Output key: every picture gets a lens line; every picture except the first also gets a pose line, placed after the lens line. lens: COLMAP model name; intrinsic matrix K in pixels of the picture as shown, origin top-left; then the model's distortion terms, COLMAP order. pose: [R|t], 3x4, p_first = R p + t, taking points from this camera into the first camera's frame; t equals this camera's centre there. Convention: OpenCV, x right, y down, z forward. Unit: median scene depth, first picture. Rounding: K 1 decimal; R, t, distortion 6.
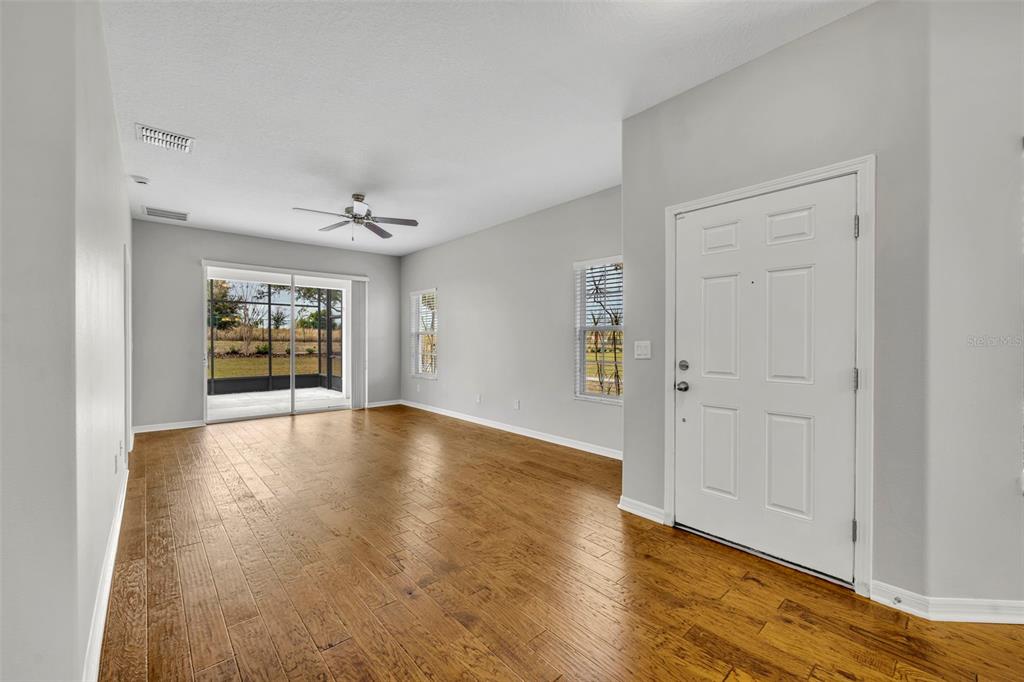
lens RADIAL K [[419.8, 0, 506.7], [0, 419.8, 344.5], [0, 0, 1]] dist [-0.000812, -0.000156]
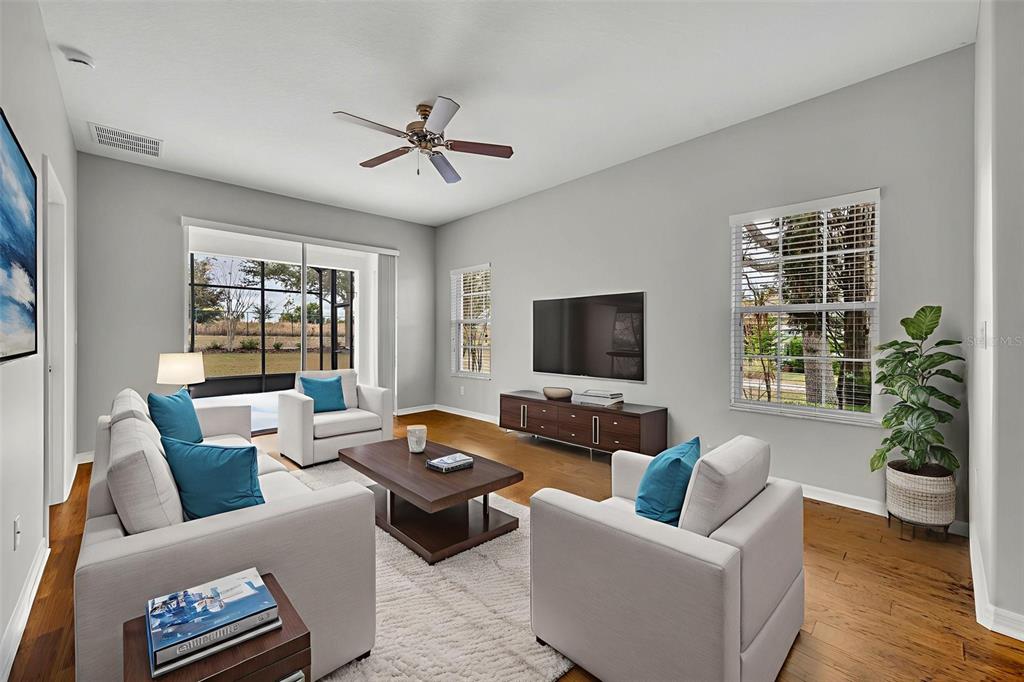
lens RADIAL K [[418.0, 0, 512.0], [0, 418.0, 341.0], [0, 0, 1]] dist [0.000032, 0.000533]
pose [[0.999057, -0.000992, 0.043412, -0.138590], [0.000874, 0.999996, 0.002733, 0.007473], [-0.043414, -0.002693, 0.999054, 0.187194]]
